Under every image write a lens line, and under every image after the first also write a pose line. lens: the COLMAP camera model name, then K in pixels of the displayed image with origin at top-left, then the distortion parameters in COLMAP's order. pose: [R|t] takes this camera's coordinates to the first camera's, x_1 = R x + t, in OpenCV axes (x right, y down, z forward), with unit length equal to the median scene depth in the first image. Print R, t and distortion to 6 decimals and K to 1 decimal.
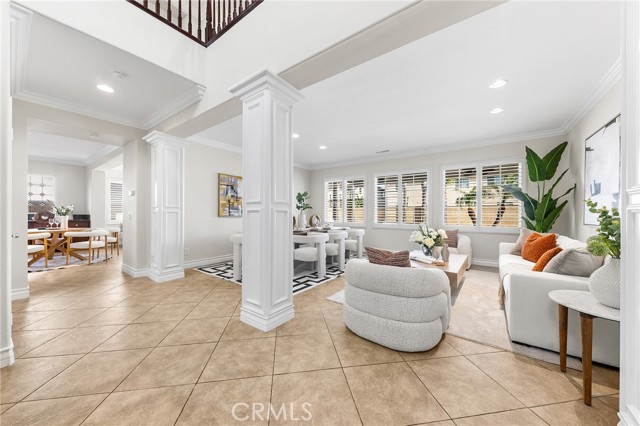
lens RADIAL K [[224.7, 0, 322.8], [0, 224.7, 211.6], [0, 0, 1]] dist [0.005508, -0.000472]
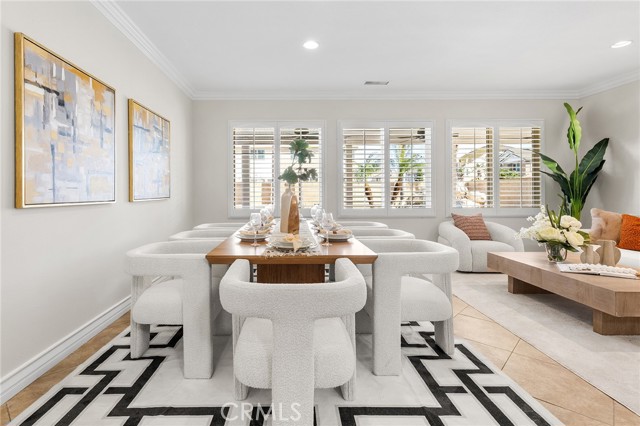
lens RADIAL K [[322.0, 0, 302.0], [0, 322.0, 188.5], [0, 0, 1]] dist [-0.001426, -0.000461]
pose [[0.795466, 0.001698, 0.605996, -0.443803], [-0.000506, 0.999998, -0.002138, 0.002145], [-0.605998, 0.001394, 0.795465, 0.548421]]
